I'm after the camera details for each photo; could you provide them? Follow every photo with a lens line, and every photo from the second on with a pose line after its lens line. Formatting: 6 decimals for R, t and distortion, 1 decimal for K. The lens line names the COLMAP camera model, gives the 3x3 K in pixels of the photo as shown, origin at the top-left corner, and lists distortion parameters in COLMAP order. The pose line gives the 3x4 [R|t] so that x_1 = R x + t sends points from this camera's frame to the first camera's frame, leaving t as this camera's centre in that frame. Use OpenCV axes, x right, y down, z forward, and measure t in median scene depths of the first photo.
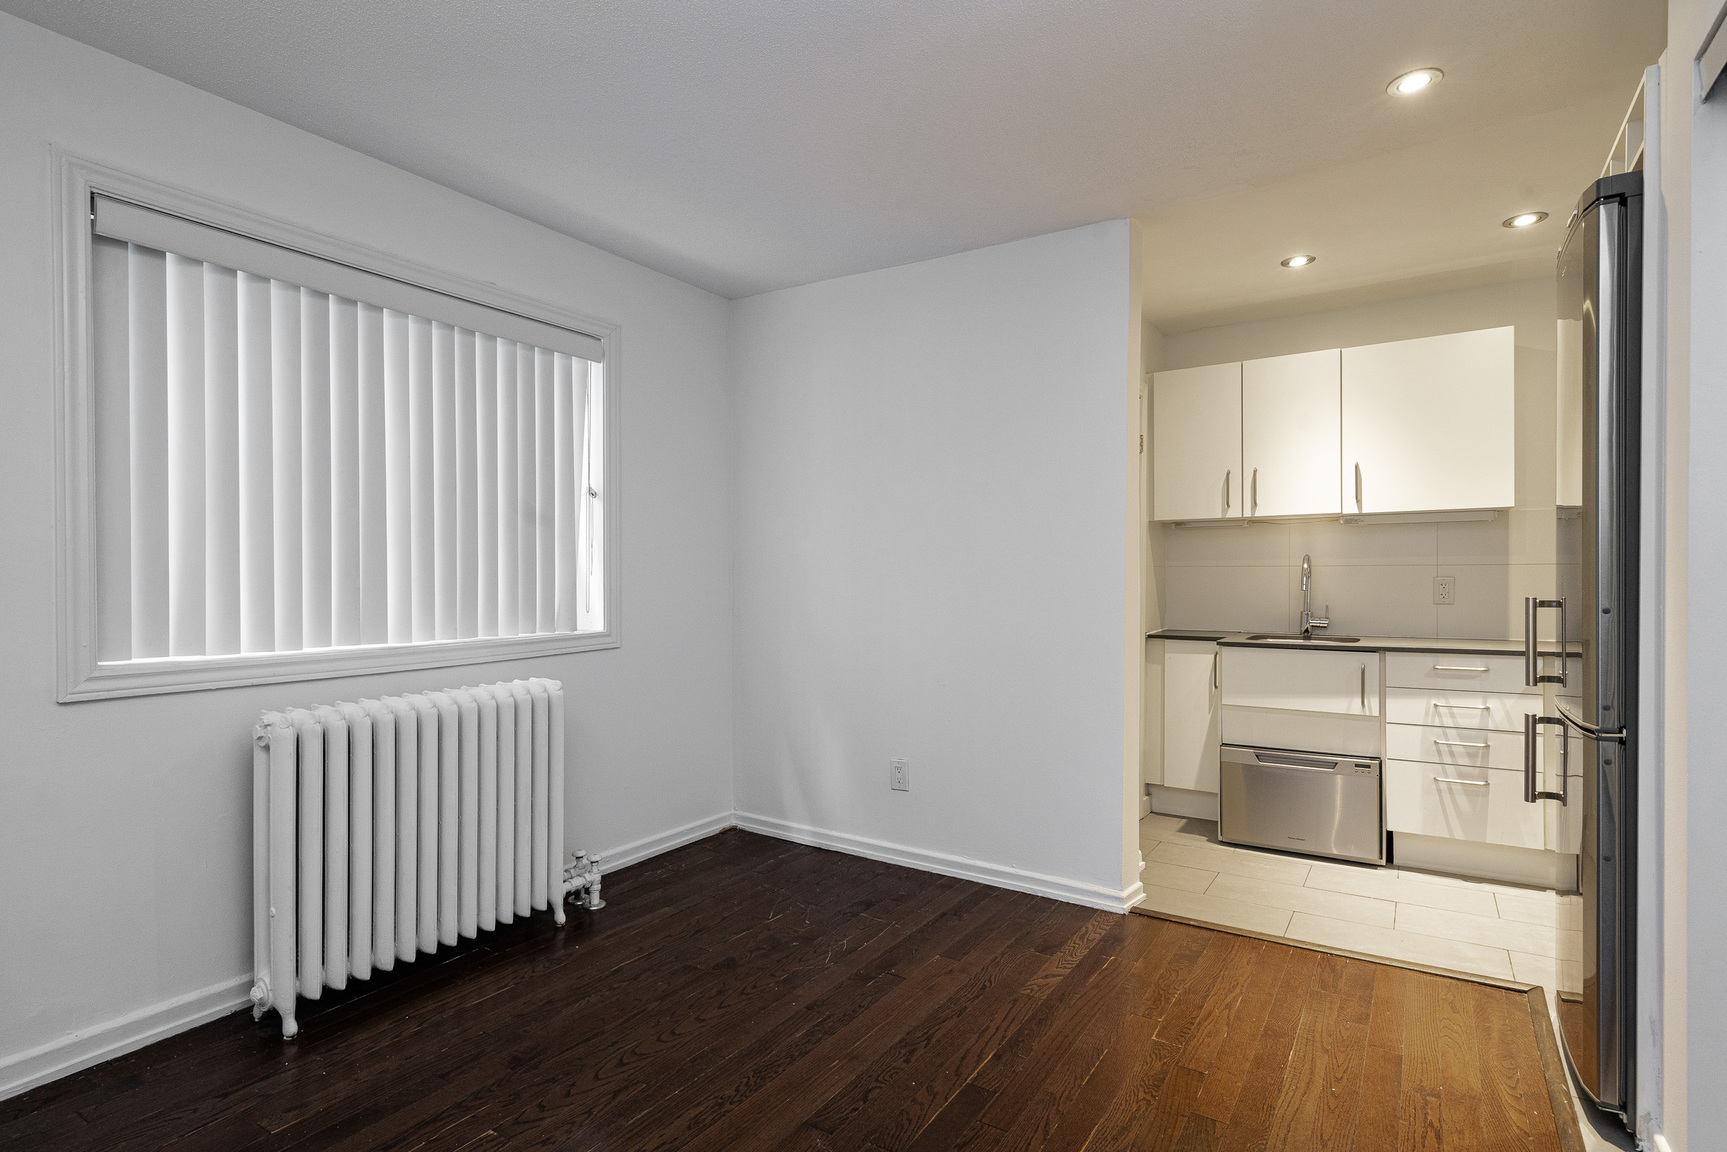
lens RADIAL K [[870.9, 0, 863.5], [0, 870.9, 576.0], [0, 0, 1]] dist [0.003725, 0.001633]
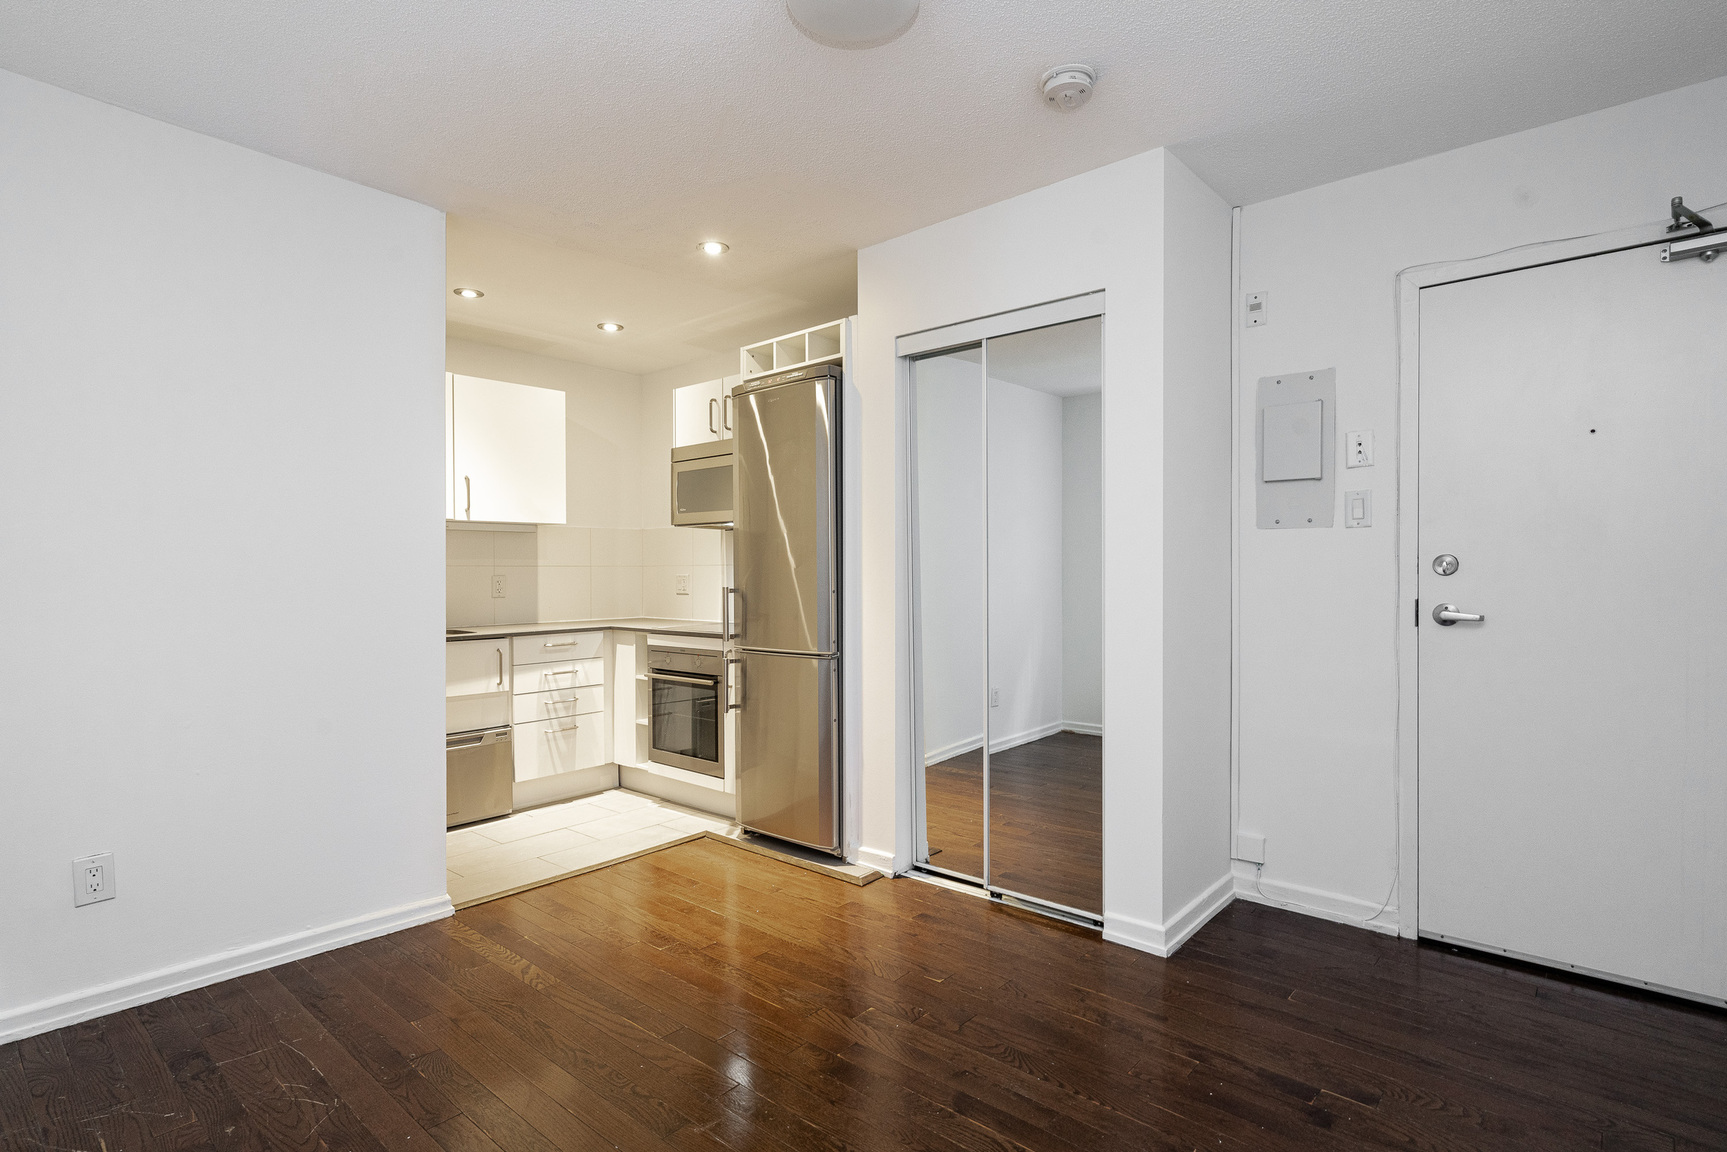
lens RADIAL K [[870.9, 0, 863.5], [0, 870.9, 576.0], [0, 0, 1]] dist [0.003725, 0.001633]
pose [[0.140310, -0.001929, 0.990106, -0.539396], [0.001587, 0.999997, 0.001723, 0.000685], [-0.990106, 0.001330, 0.140312, 0.345957]]
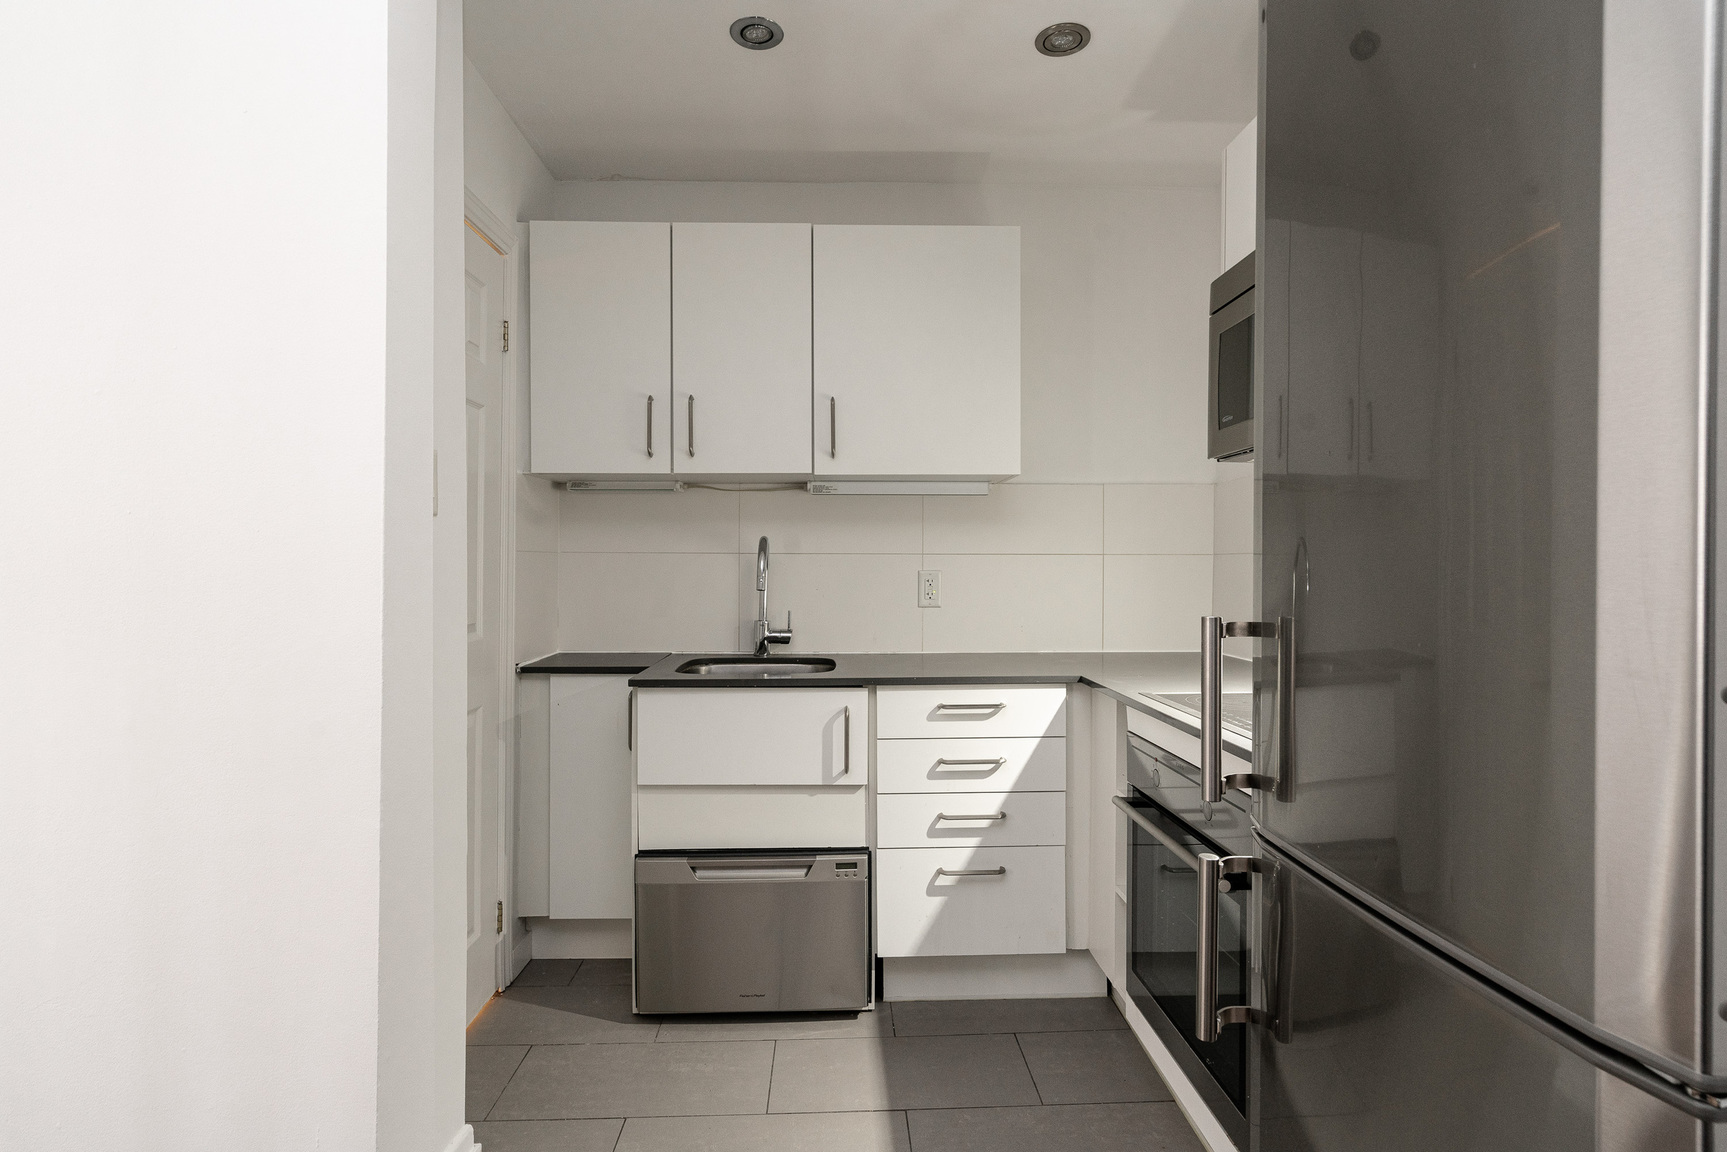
lens RADIAL K [[869.1, 0, 863.5], [0, 869.1, 576.0], [0, 0, 1]] dist [-0.000593, 0.000144]
pose [[0.814411, -0.003679, 0.580276, 0.216180], [-0.003232, 0.999936, 0.010875, -0.001756], [-0.580279, -0.010732, 0.814347, 0.482199]]
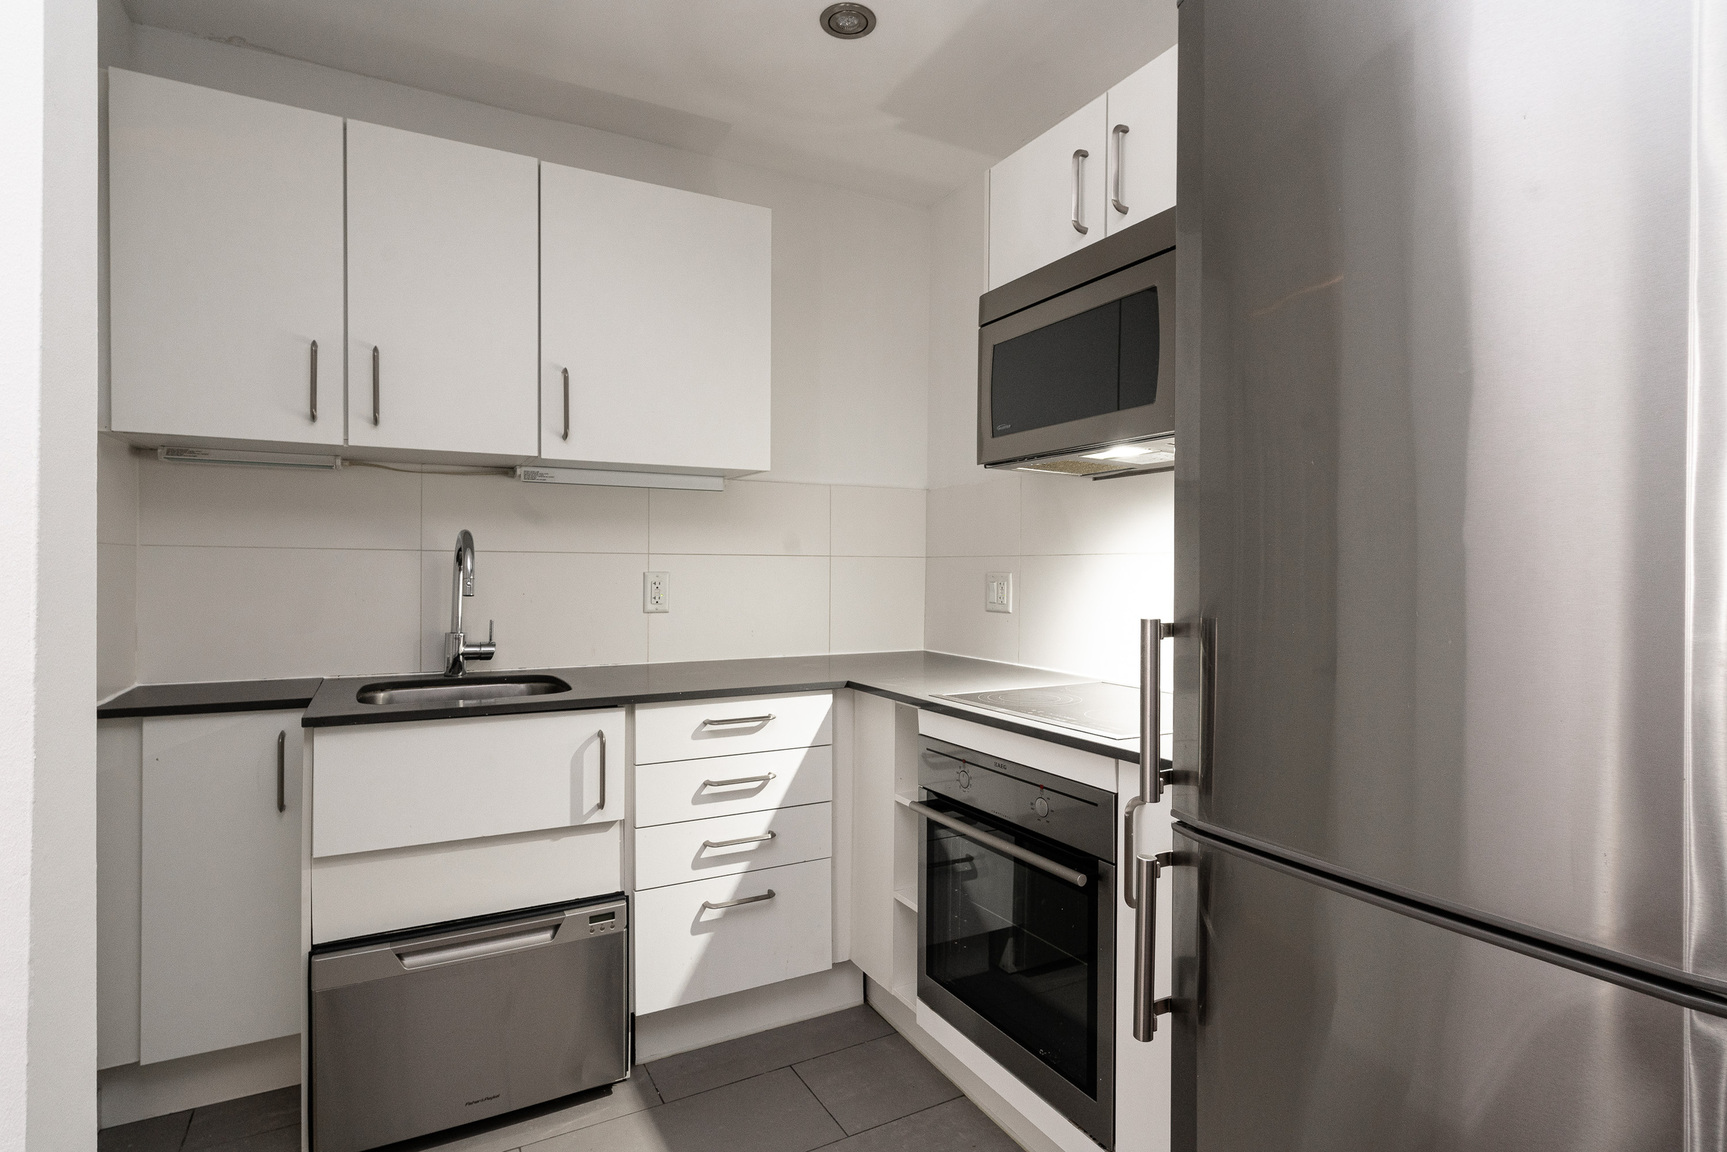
lens RADIAL K [[870.9, 0, 863.5], [0, 870.9, 576.0], [0, 0, 1]] dist [0.003725, 0.001633]
pose [[0.473508, -0.002471, 0.880786, 0.171703], [-0.007177, 0.999952, 0.006663, -0.001041], [-0.880761, -0.009476, 0.473467, 0.606515]]
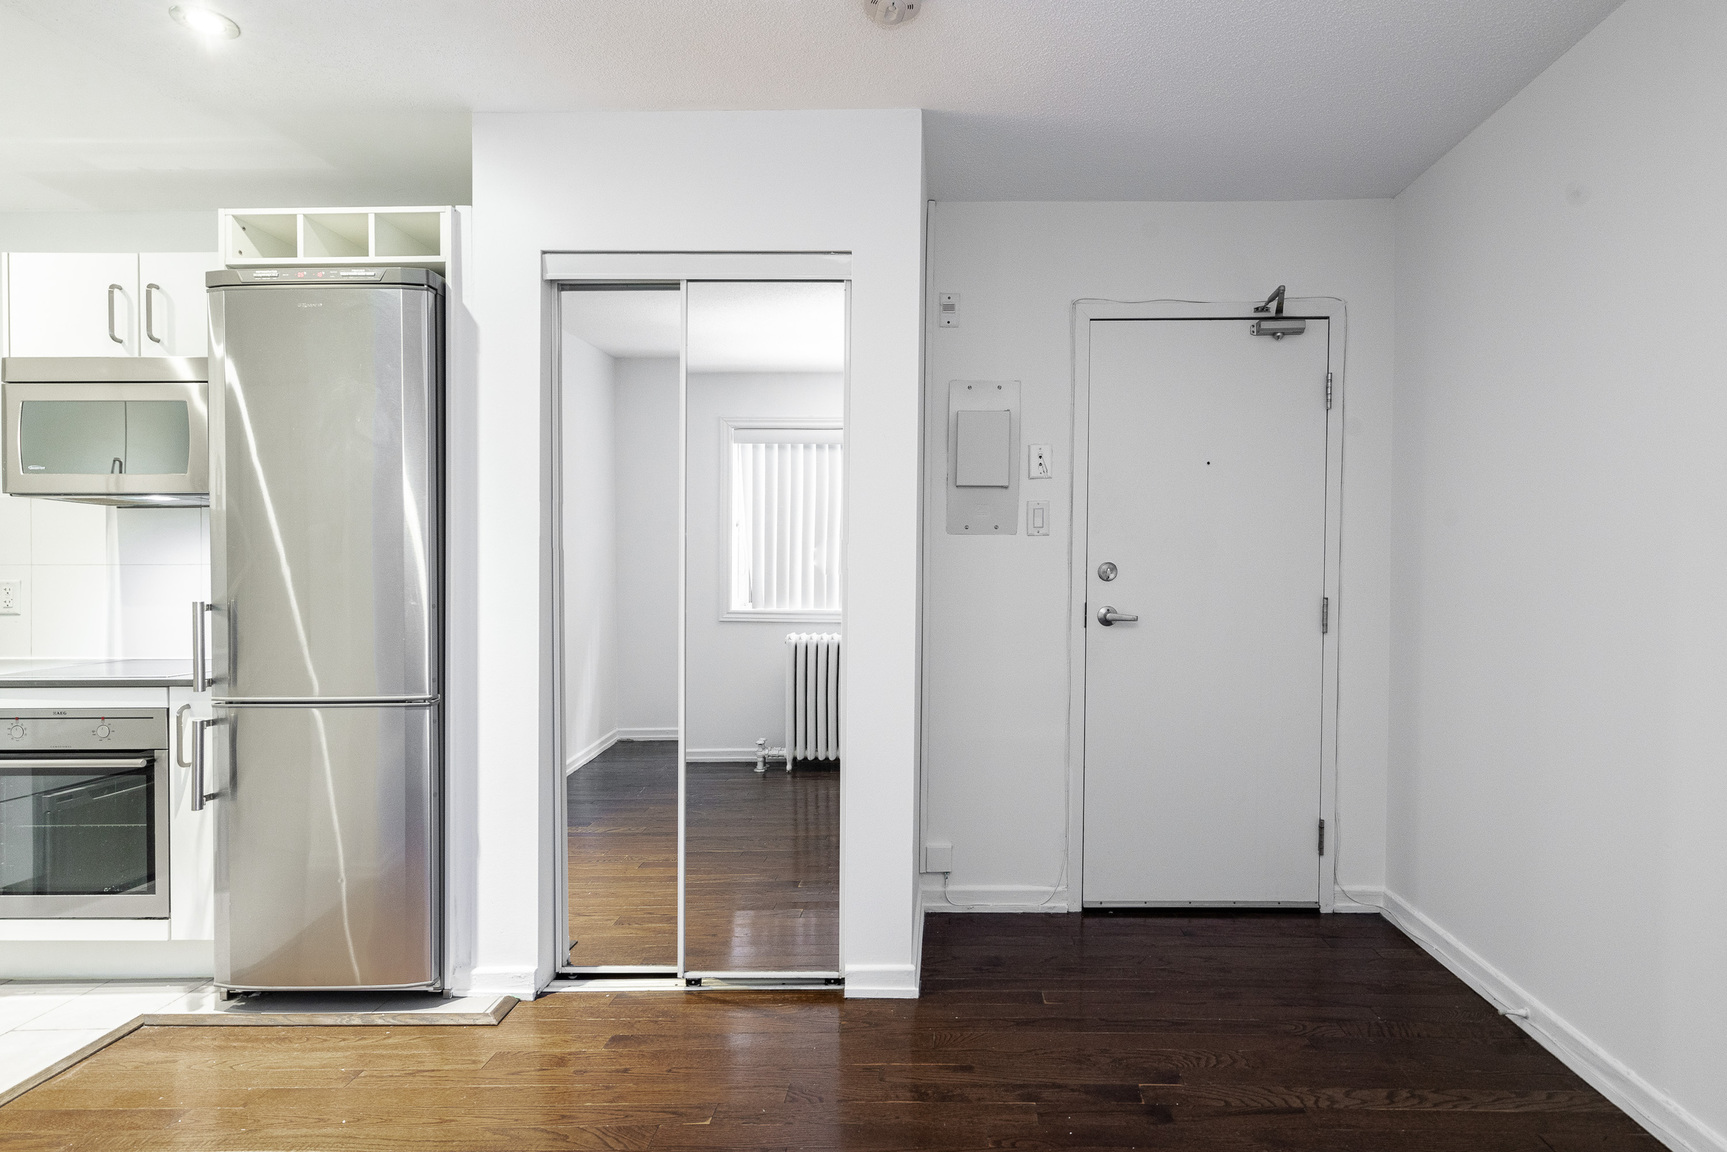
lens RADIAL K [[903.6, 0, 958.7], [0, 903.6, 587.3], [0, 0, 1]] dist [0.003326, 0.001353]
pose [[-0.543910, -0.007359, 0.839111, -0.372113], [0.001521, 0.999951, 0.009756, -0.000280], [-0.839142, 0.006583, -0.543872, 0.556967]]
